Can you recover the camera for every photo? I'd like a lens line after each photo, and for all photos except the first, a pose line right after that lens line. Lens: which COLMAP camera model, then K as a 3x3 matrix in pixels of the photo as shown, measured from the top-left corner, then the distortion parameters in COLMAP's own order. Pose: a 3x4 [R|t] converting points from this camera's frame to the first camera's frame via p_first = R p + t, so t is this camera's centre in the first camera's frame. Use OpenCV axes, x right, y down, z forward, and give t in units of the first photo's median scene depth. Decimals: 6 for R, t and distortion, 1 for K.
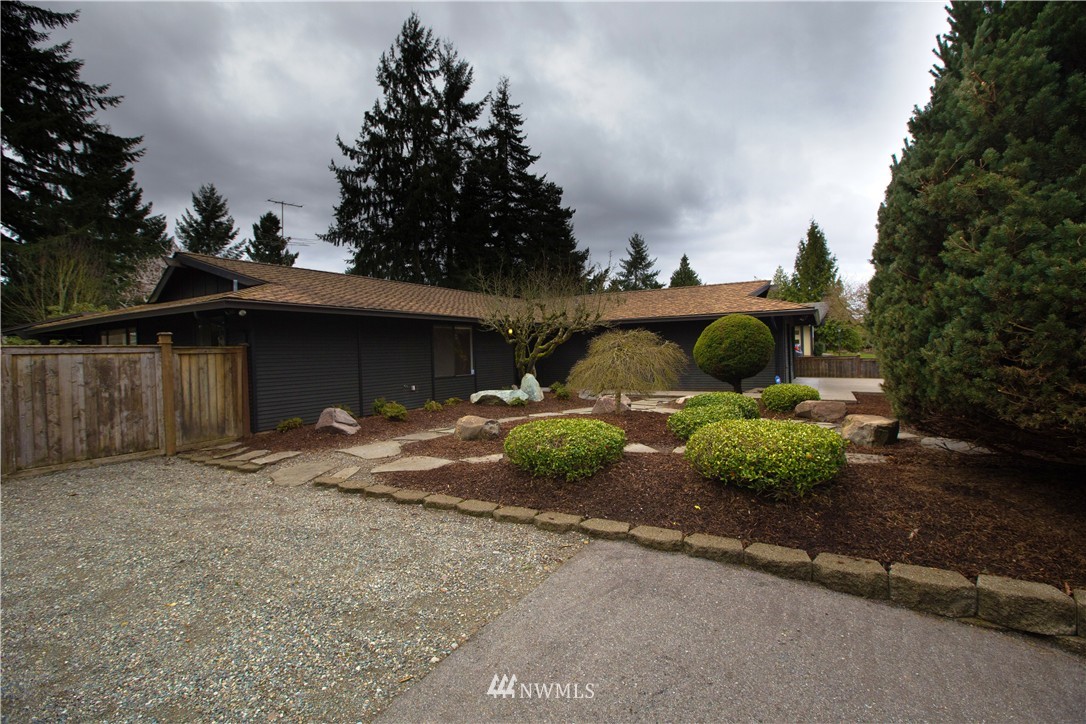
lens RADIAL K [[495.2, 0, 540.9], [0, 495.2, 357.2], [0, 0, 1]] dist [-0.053907, 0.017239]
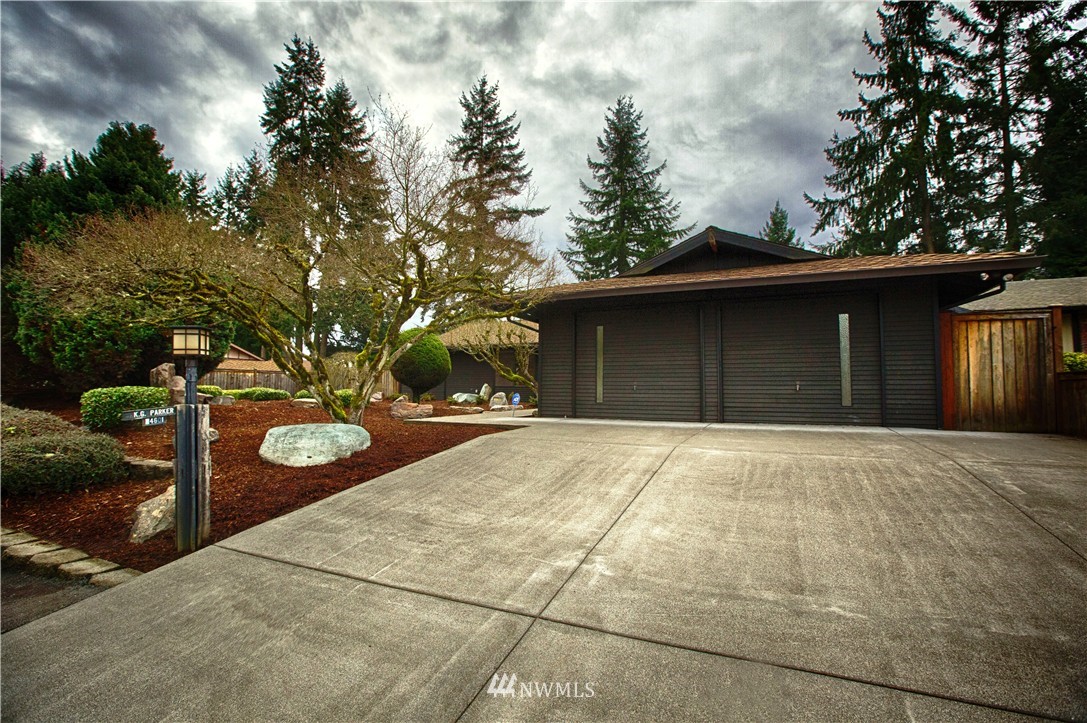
lens RADIAL K [[507.7, 0, 559.6], [0, 507.7, 327.9], [0, 0, 1]] dist [0.000279, 0.008878]
pose [[0.116657, -0.098401, -0.988286, 0.534020], [-0.019204, 0.994670, -0.101303, 0.007272], [0.992987, 0.030797, 0.114146, 0.411818]]
